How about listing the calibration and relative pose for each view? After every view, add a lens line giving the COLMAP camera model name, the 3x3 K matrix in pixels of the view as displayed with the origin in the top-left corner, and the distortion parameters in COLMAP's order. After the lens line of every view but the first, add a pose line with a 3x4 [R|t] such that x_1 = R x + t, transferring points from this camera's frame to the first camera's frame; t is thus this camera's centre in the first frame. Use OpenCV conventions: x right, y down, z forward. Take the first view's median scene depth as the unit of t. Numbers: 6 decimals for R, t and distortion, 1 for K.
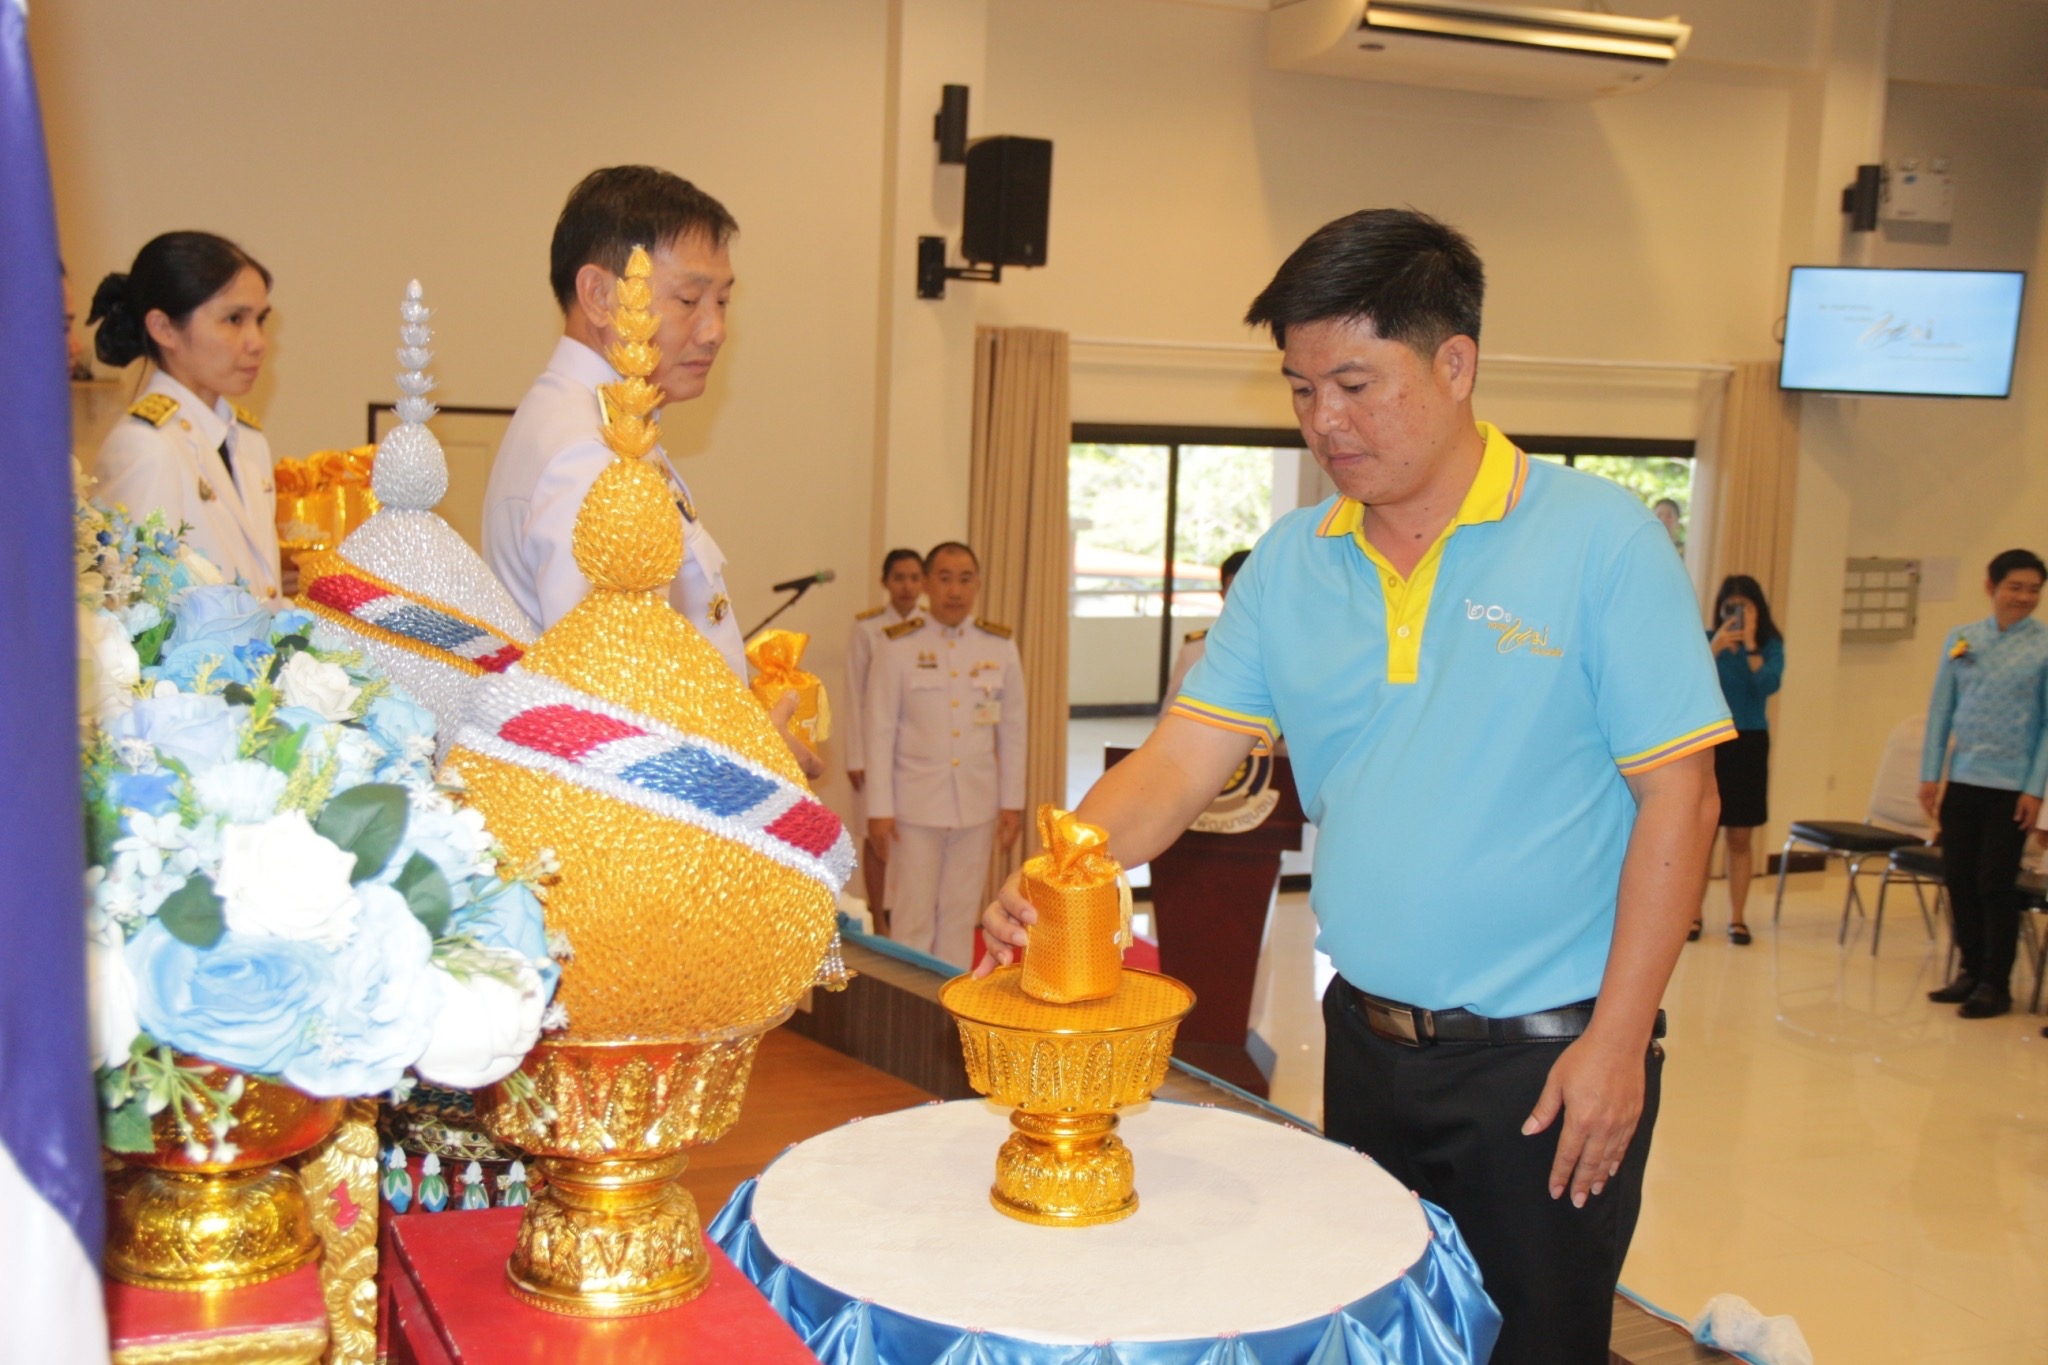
lens RADIAL K [[2376.1, 0, 1011.1], [0, 2376.1, 675.2], [0, 0, 1]] dist [-0.026977, 0.265007]
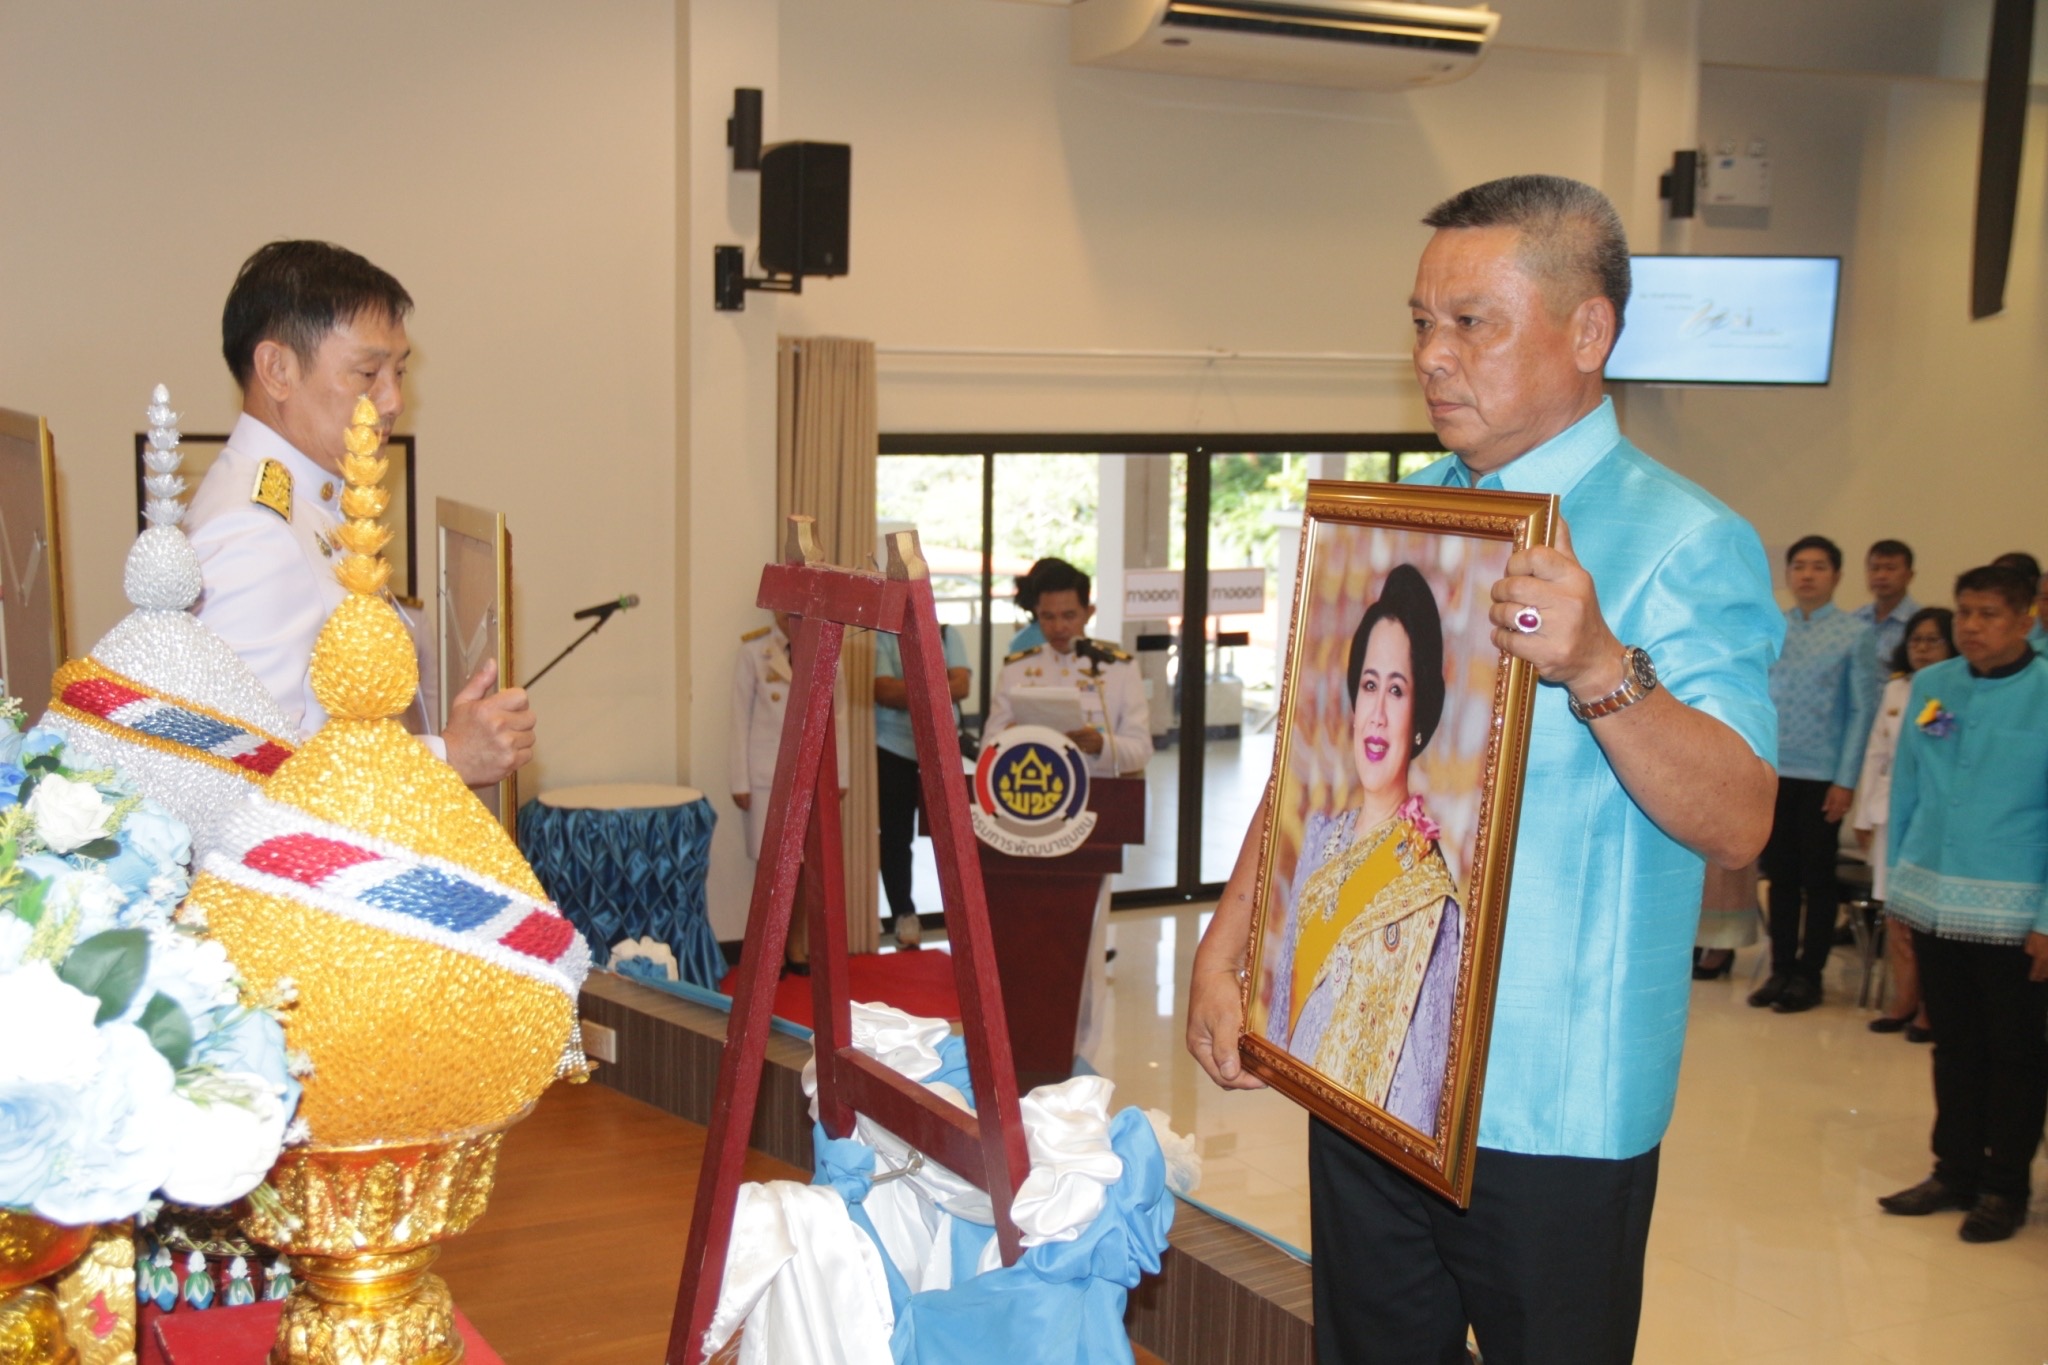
lens RADIAL K [[2505.5, 0, 996.7], [0, 2505.5, 682.5], [0, 0, 1]] dist [-0.020102, 0.378654]
pose [[0.997750, -0.030095, 0.059918, 0.055051], [0.029942, 0.999546, 0.003443, -0.047874], [-0.059994, -0.001641, 0.998197, -0.140049]]
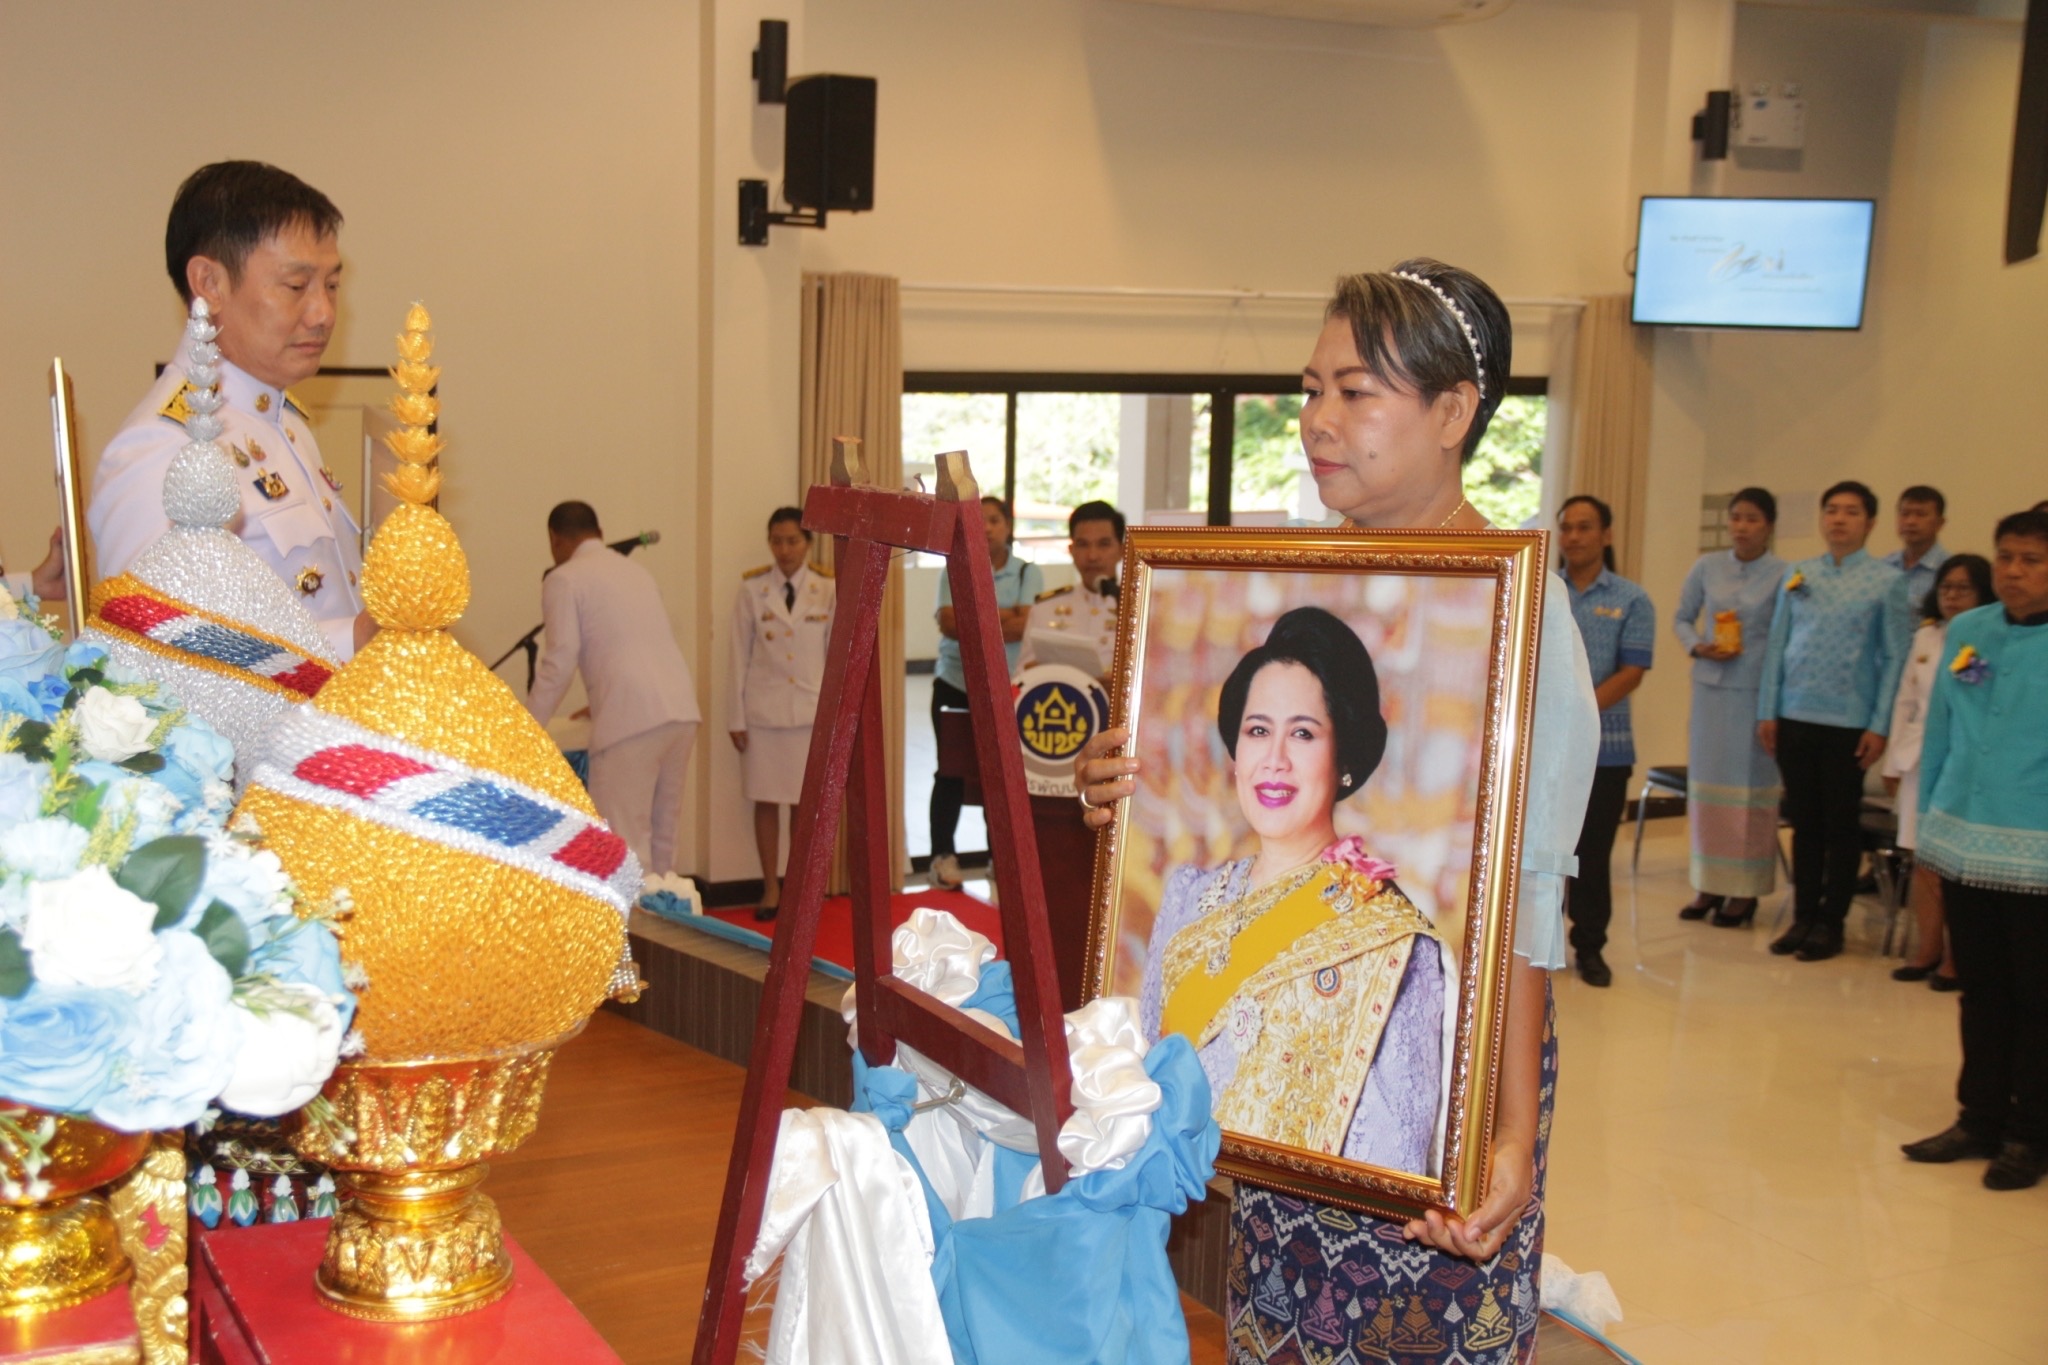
lens RADIAL K [[2509.4, 0, 998.9], [0, 2509.4, 681.0], [0, 0, 1]] dist [-0.013961, 0.365990]
pose [[0.998245, -0.022513, 0.054771, 0.034630], [0.021185, 0.999470, 0.024704, -0.035737], [-0.055298, -0.023500, 0.998193, -0.122386]]
